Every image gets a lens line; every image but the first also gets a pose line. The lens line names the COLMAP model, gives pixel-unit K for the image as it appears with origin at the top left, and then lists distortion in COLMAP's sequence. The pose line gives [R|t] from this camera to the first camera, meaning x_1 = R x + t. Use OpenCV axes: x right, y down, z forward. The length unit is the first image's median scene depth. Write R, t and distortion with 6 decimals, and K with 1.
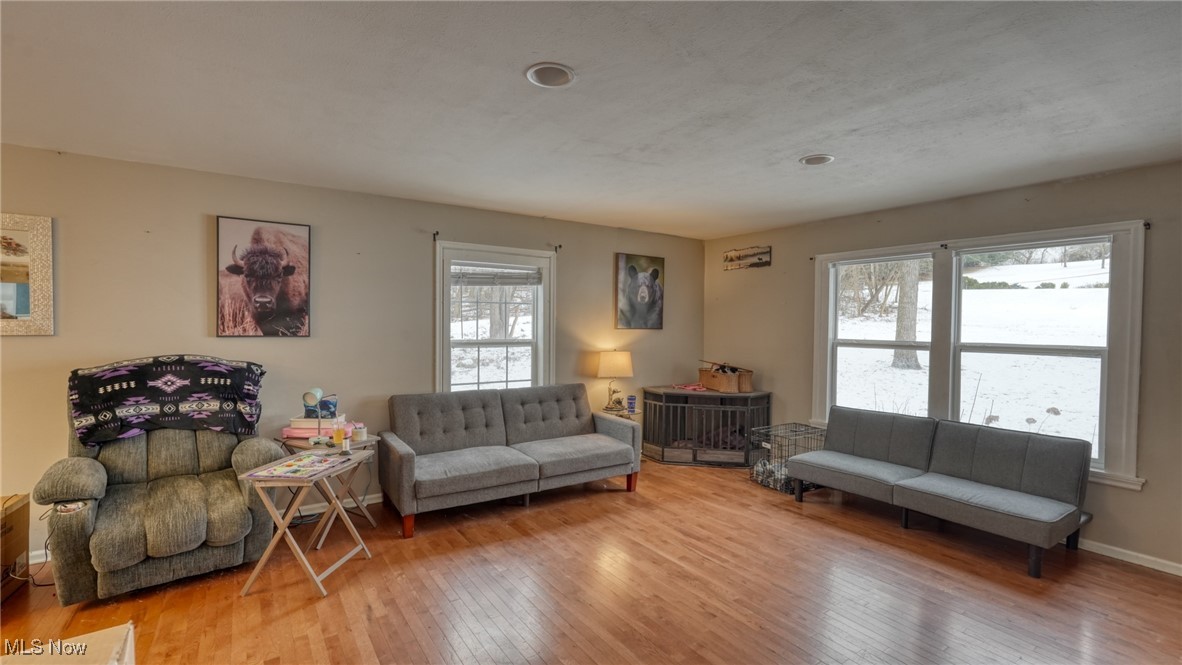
lens RADIAL K [[518.4, 0, 590.2], [0, 518.4, 335.0], [0, 0, 1]] dist [-0.018771, 0.008513]
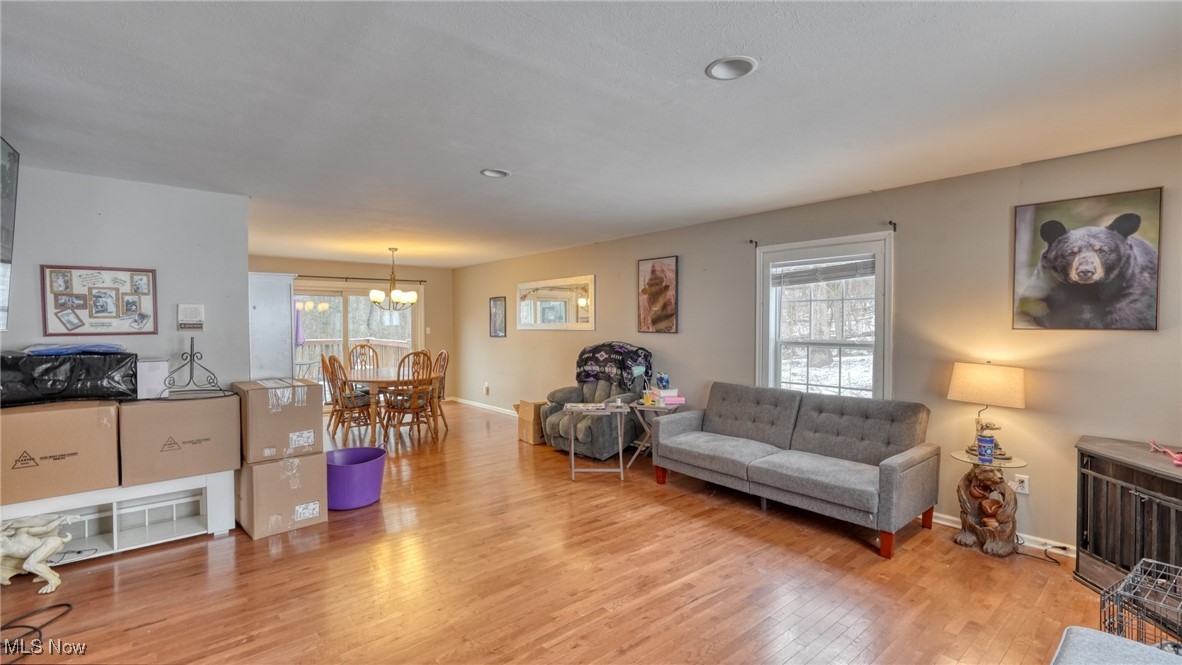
lens RADIAL K [[518.4, 0, 590.2], [0, 518.4, 335.0], [0, 0, 1]] dist [-0.018771, 0.008513]
pose [[0.102195, 0.012805, -0.994682, 0.828781], [-0.019387, 0.999753, 0.010878, -0.002292], [0.994575, 0.018172, 0.102418, 0.587555]]
